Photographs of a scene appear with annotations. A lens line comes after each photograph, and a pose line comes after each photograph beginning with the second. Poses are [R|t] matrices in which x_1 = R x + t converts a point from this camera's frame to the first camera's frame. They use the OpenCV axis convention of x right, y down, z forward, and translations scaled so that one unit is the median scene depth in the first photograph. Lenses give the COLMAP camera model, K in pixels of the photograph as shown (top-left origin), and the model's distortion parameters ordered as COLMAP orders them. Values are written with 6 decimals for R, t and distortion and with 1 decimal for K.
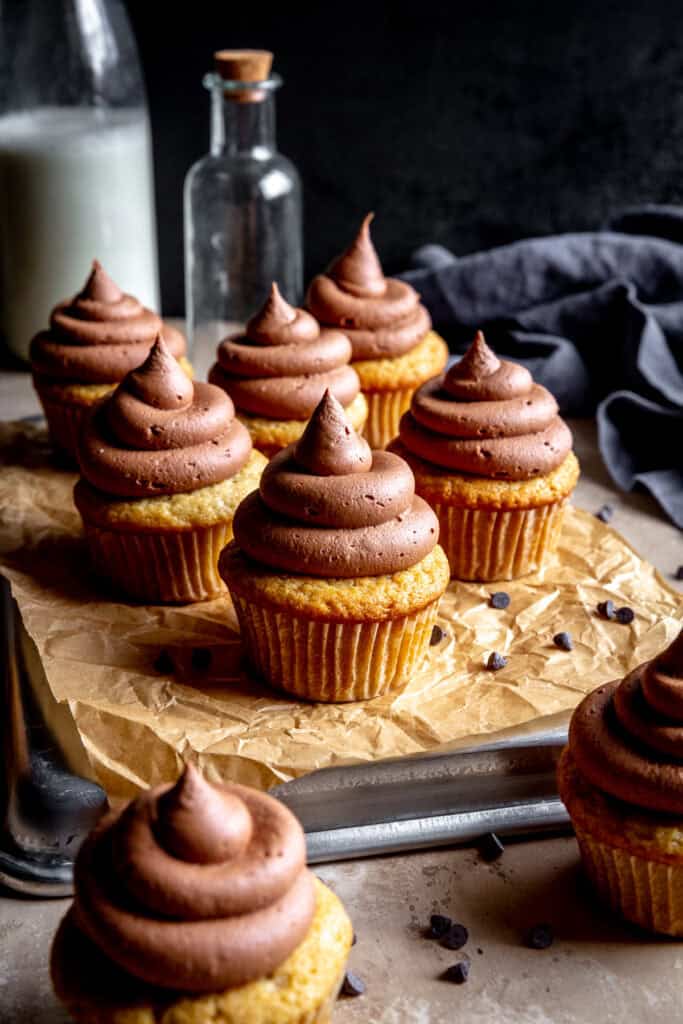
lens RADIAL K [[1498.9, 0, 341.1], [0, 1498.9, 512.4], [0, 0, 1]] dist [-0.018612, -0.008652]
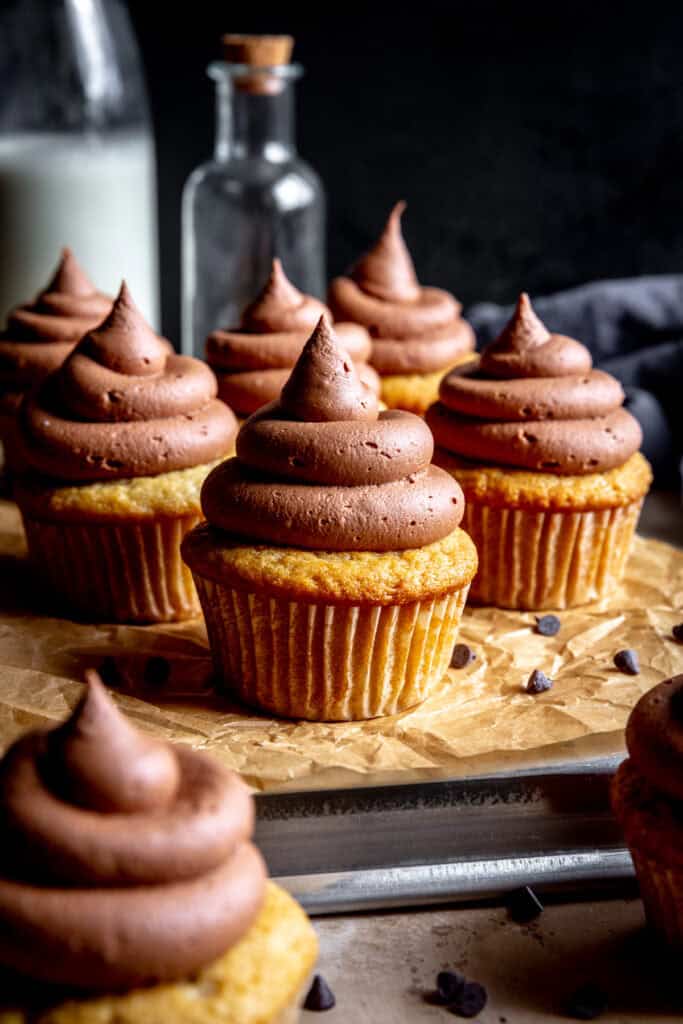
lens RADIAL K [[1729.2, 0, 337.9], [0, 1729.2, 511.8], [0, 0, 1]] dist [-0.010914, -0.107657]
pose [[0.998981, 0.014771, -0.042637, 0.035382], [-0.020873, 0.989001, -0.146430, 0.137394], [0.040005, 0.147171, 0.988302, 0.101650]]
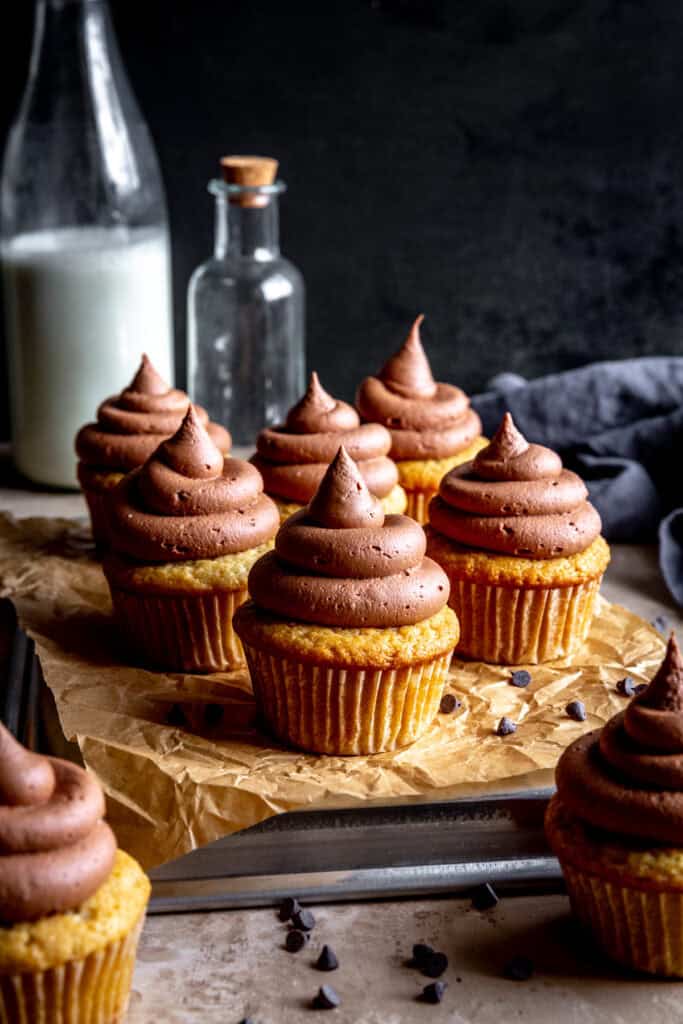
lens RADIAL K [[1749.9, 0, 342.0], [0, 1749.9, 510.5], [0, 0, 1]] dist [-0.016904, -0.070506]
pose [[0.996512, 0.023984, -0.079935, 0.080065], [-0.034960, 0.989691, -0.138887, 0.116284], [0.075780, 0.141197, 0.987077, -0.169958]]
